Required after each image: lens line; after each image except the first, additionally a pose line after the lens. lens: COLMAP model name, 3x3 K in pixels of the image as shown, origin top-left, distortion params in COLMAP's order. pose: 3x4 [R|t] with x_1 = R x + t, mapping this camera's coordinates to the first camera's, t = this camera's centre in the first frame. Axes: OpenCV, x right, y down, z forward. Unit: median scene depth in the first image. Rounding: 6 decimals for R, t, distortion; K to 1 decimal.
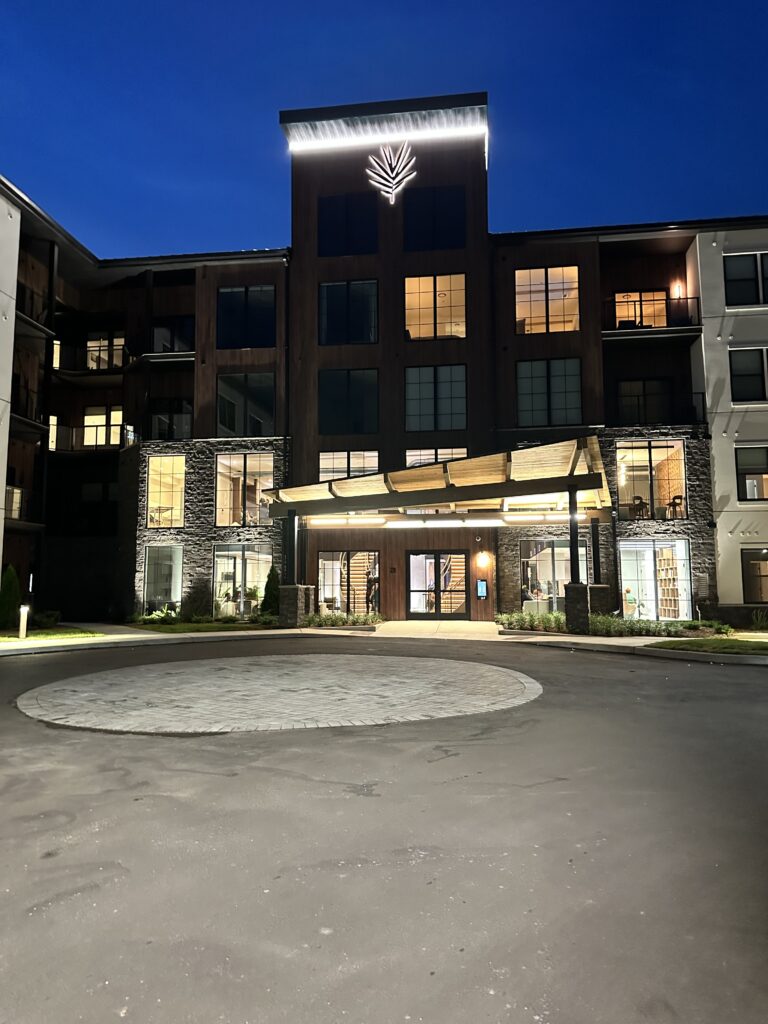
lens RADIAL K [[720.7, 0, 384.0], [0, 720.7, 512.0], [0, 0, 1]] dist [0.194419, -0.392622]
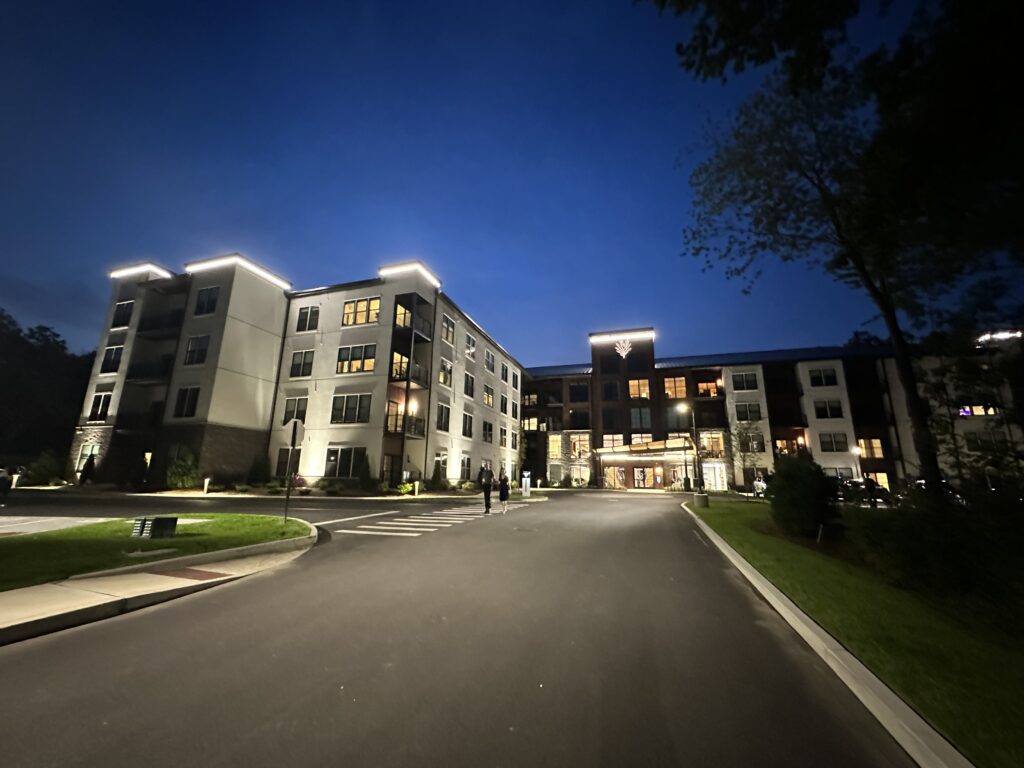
lens RADIAL K [[417.4, 0, 512.0], [0, 417.4, 384.0], [0, 0, 1]] dist [-0.002409, -0.000079]
pose [[0.981947, -0.023014, -0.187750, -0.137652], [-0.000349, 0.992349, -0.123467, -0.078844], [0.189155, 0.121304, 0.974426, -0.918276]]
